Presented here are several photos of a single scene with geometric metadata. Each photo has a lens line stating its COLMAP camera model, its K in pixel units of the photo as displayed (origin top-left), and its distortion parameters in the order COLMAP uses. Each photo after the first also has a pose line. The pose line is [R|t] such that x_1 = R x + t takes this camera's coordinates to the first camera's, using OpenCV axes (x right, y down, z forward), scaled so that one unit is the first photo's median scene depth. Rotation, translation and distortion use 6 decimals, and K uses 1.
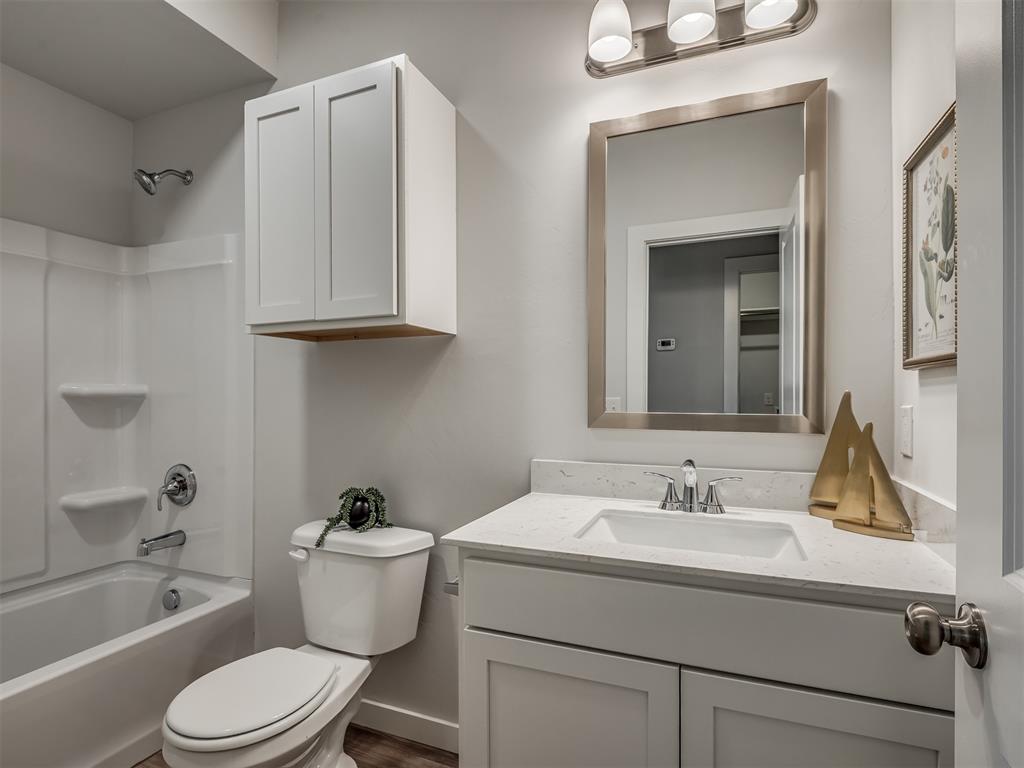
lens RADIAL K [[530.3, 0, 512.0], [0, 530.3, 384.0], [0, 0, 1]] dist [-0.022801, 0.000064]
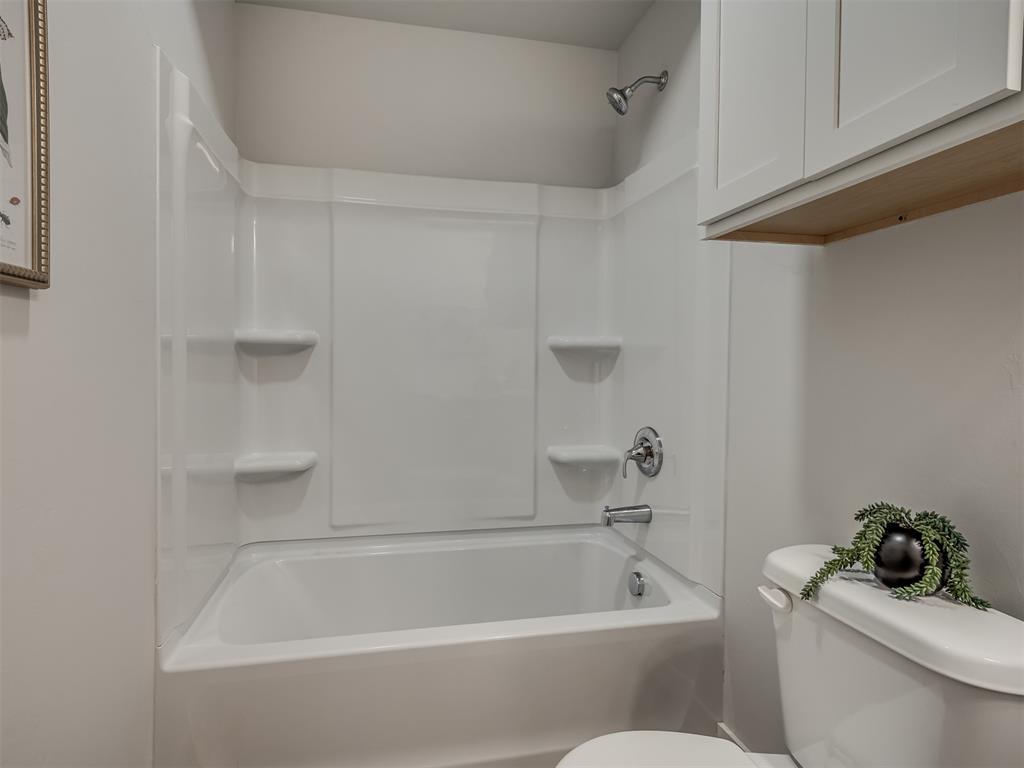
lens RADIAL K [[531.3, 0, 497.5], [0, 531.3, 375.5], [0, 0, 1]] dist [0.036085, -0.016845]
pose [[0.577568, 0.024651, -0.815970, -0.078239], [0.000406, 0.999535, 0.030483, 0.045611], [0.816342, -0.017937, 0.577290, 0.325227]]
